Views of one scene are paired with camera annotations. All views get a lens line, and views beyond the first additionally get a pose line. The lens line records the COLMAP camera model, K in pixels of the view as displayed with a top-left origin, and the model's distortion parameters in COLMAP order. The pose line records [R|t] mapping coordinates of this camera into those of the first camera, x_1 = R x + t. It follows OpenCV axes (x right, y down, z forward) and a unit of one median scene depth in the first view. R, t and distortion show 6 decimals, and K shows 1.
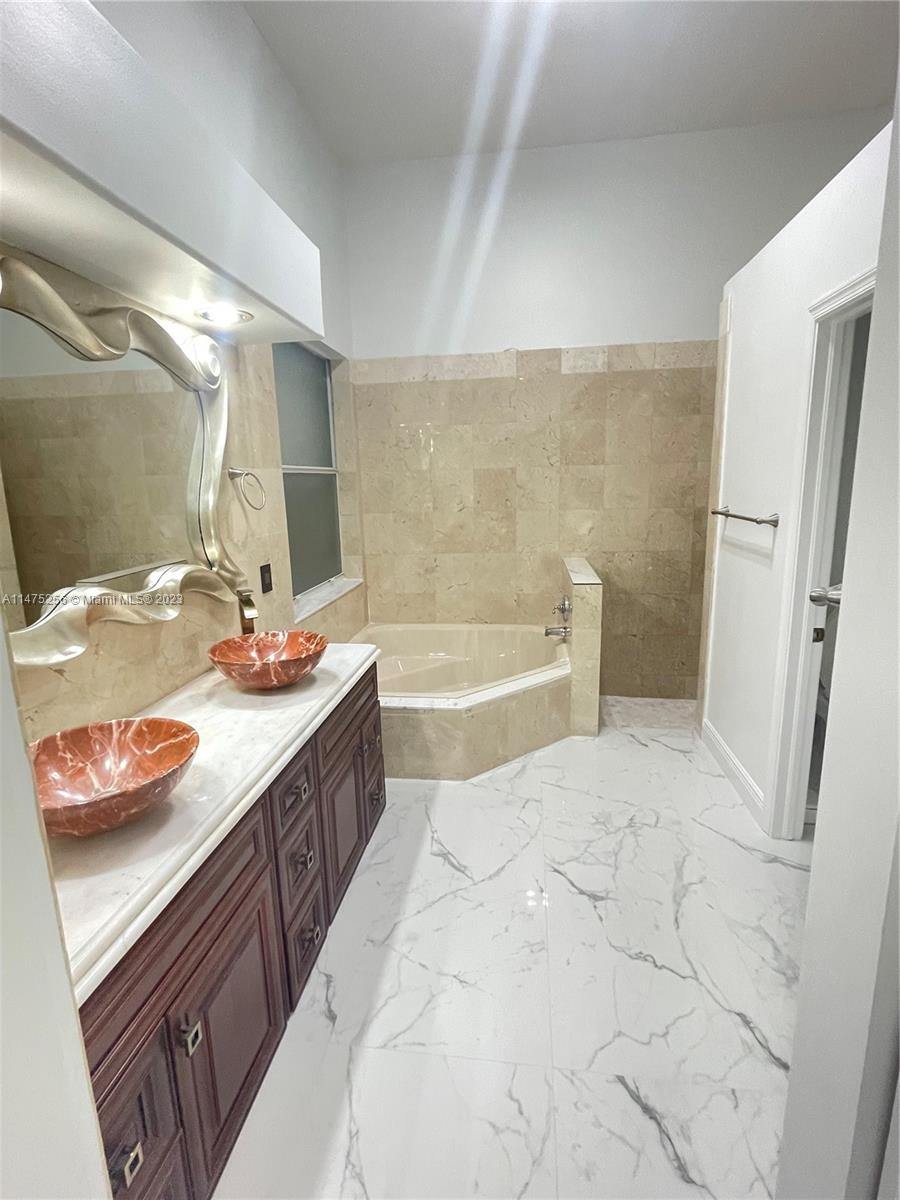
lens RADIAL K [[579.8, 0, 450.1], [0, 579.8, 599.7], [0, 0, 1]] dist [-0.002454, 0.000049]
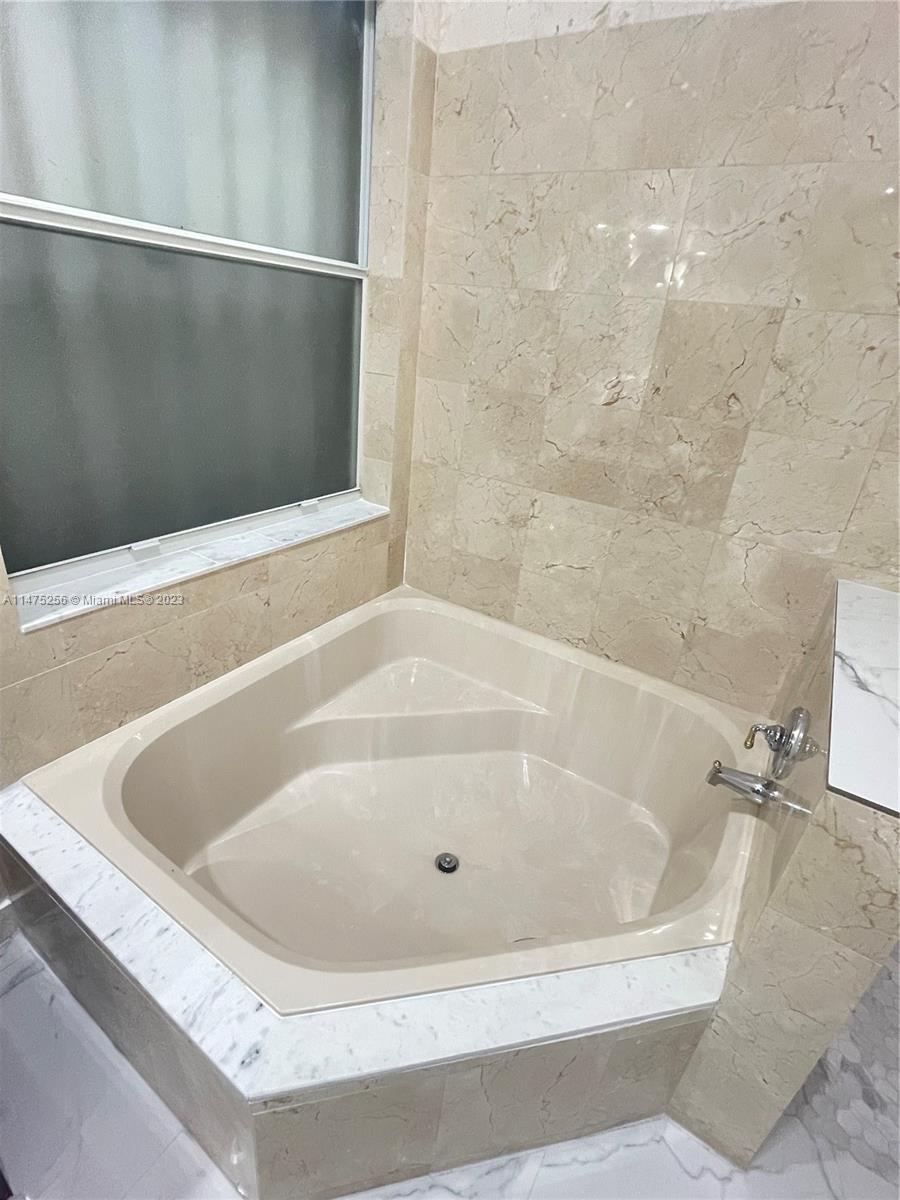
lens RADIAL K [[579.8, 0, 448.1], [0, 579.8, 594.4], [0, 0, 1]] dist [-0.002454, 0.000049]
pose [[0.895747, 0.283184, -0.342700, 0.096313], [-0.200185, 0.945225, 0.257829, -0.107491], [0.396942, -0.162346, 0.903372, 0.545870]]
